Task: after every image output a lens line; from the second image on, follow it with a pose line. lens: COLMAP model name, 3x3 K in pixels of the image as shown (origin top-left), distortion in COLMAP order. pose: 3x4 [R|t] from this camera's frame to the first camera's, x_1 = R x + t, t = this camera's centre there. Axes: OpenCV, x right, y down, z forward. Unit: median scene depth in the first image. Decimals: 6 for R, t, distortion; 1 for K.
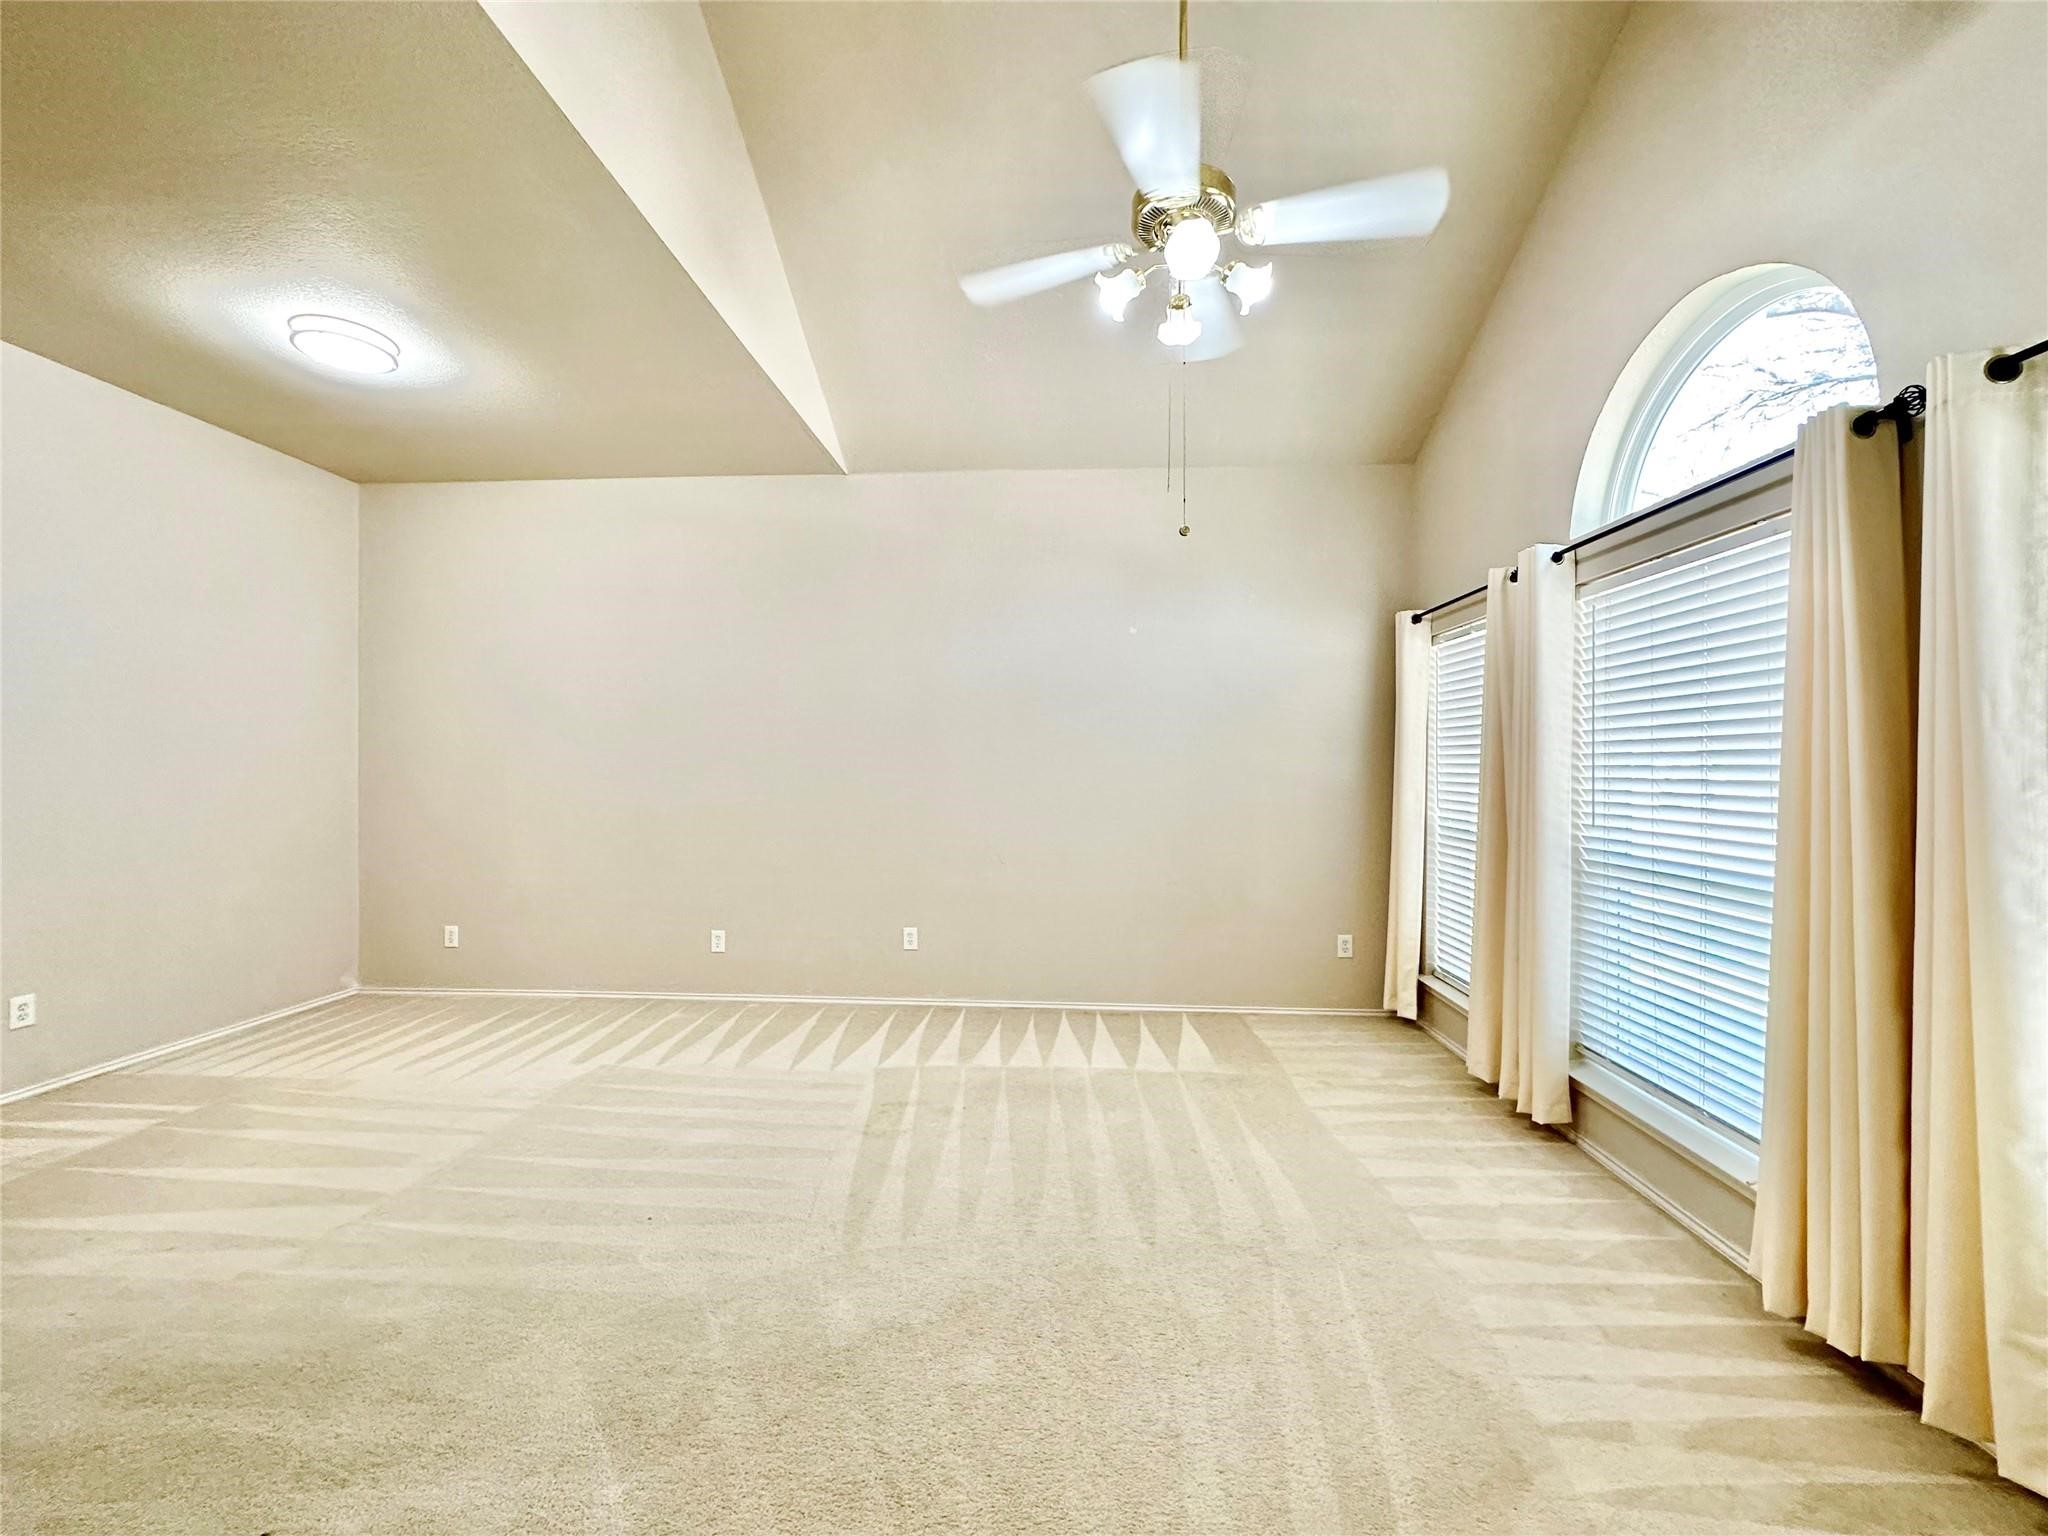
lens RADIAL K [[816.7, 0, 1016.1], [0, 816.7, 766.4], [0, 0, 1]] dist [-0.004212, 0.001605]
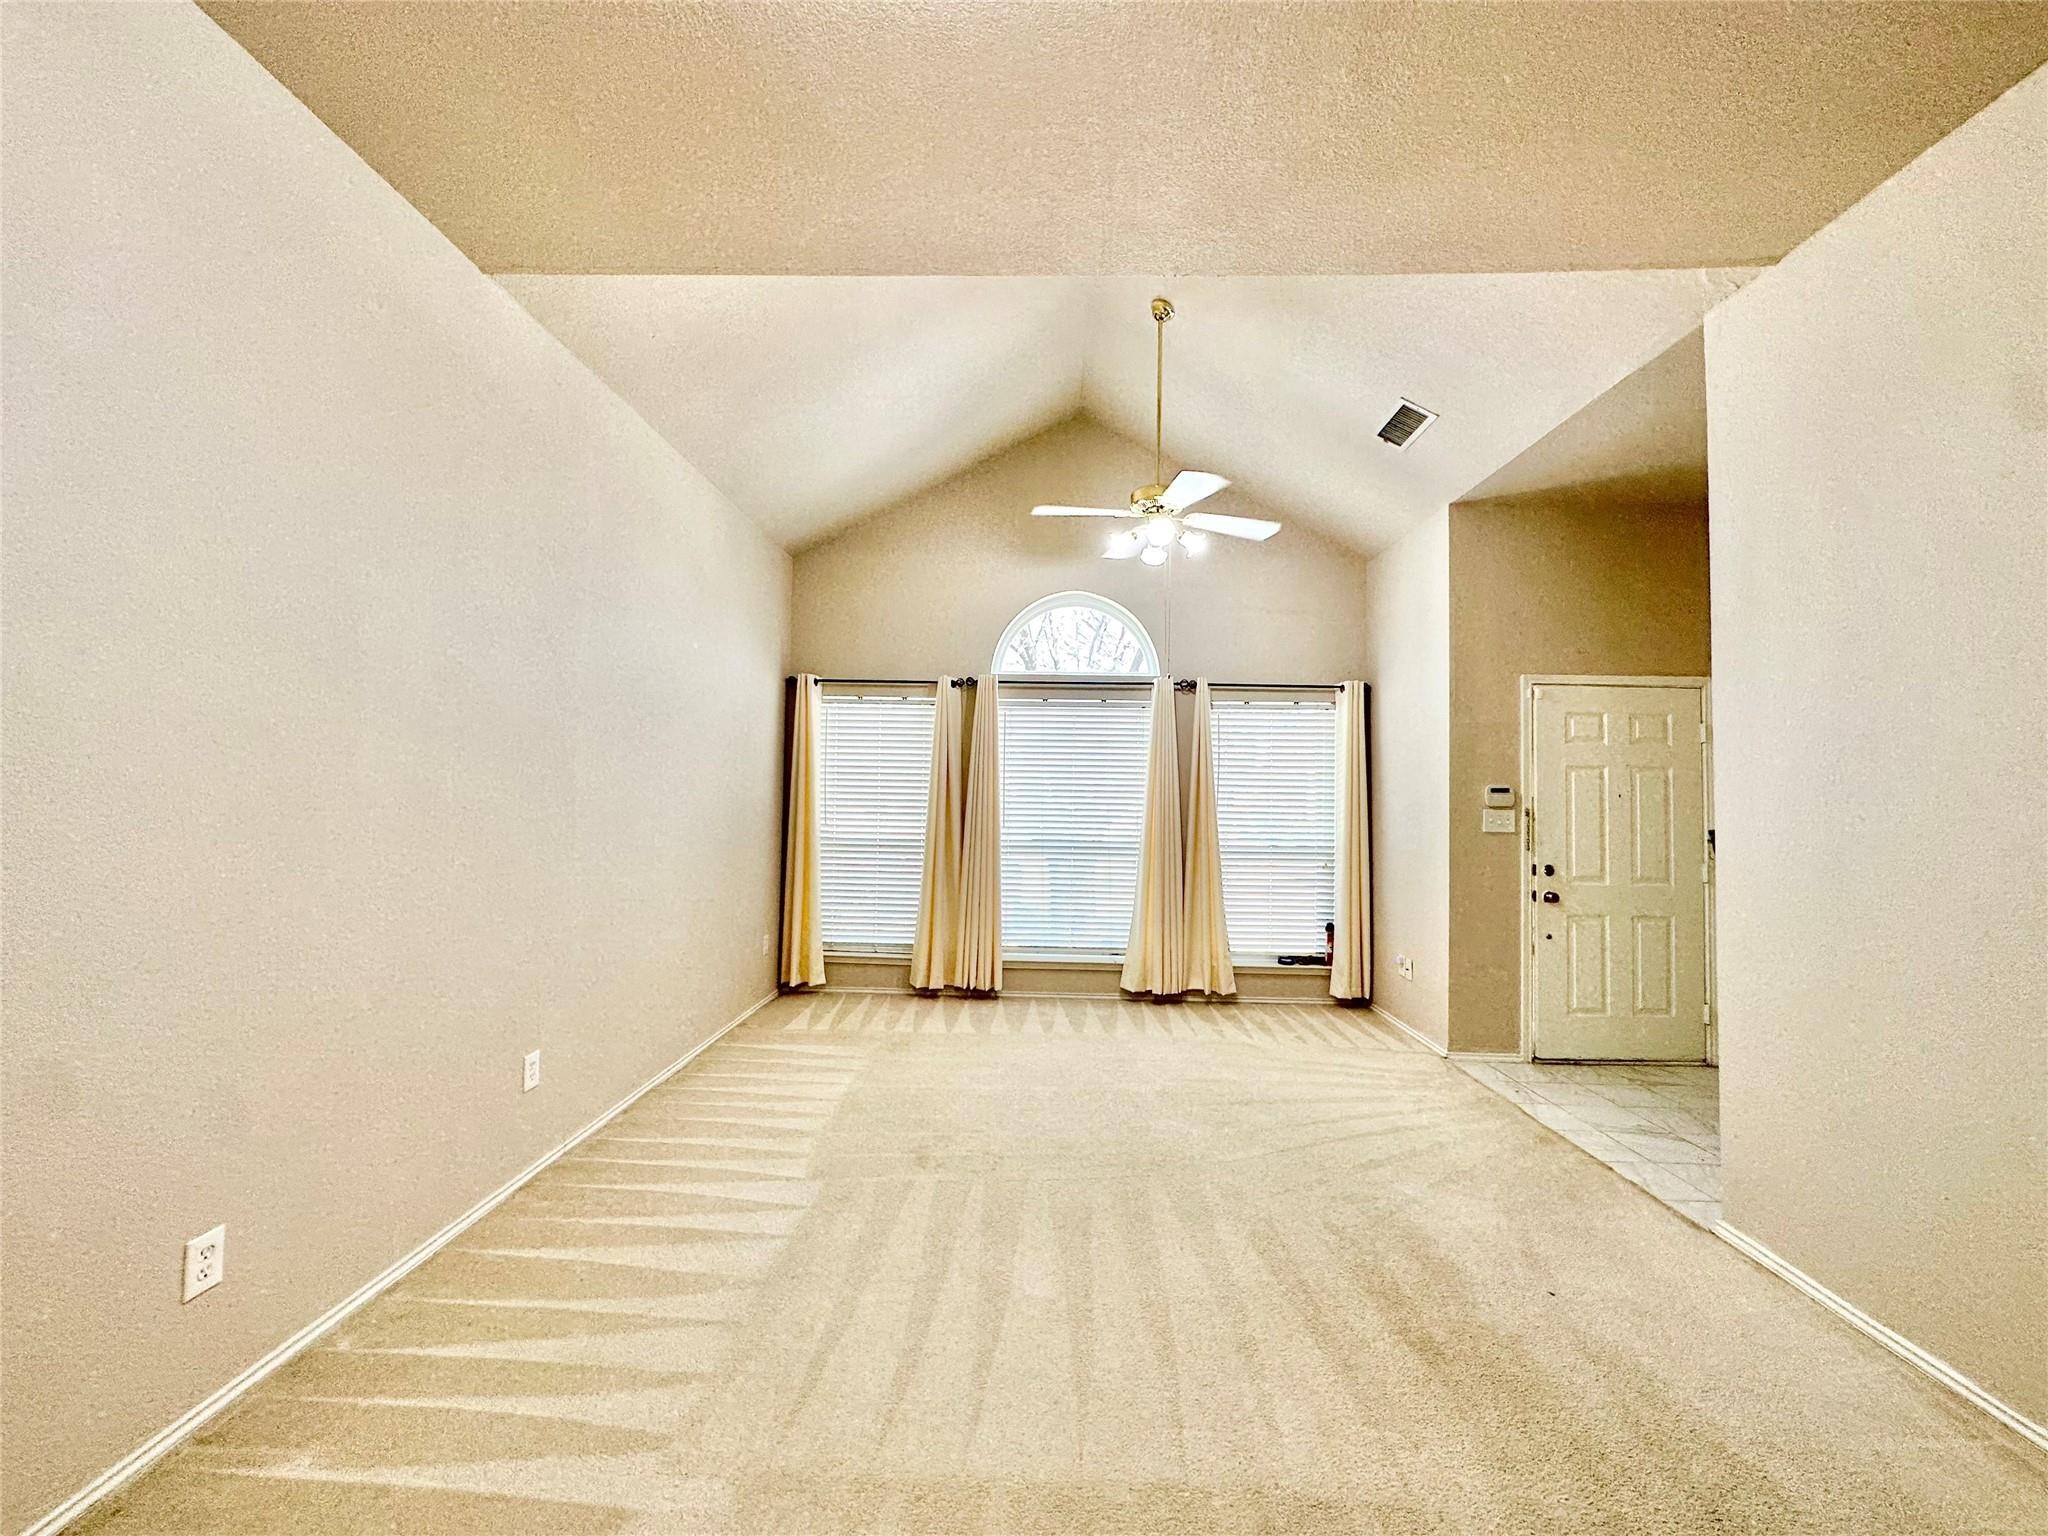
lens RADIAL K [[816.7, 0, 1015.9], [0, 816.7, 771.6], [0, 0, 1]] dist [-0.004212, 0.001605]
pose [[-0.028877, 0.020713, 0.999368, -0.903387], [-0.004676, 0.999772, -0.020856, -0.003795], [-0.999572, -0.005275, -0.028774, 0.773097]]
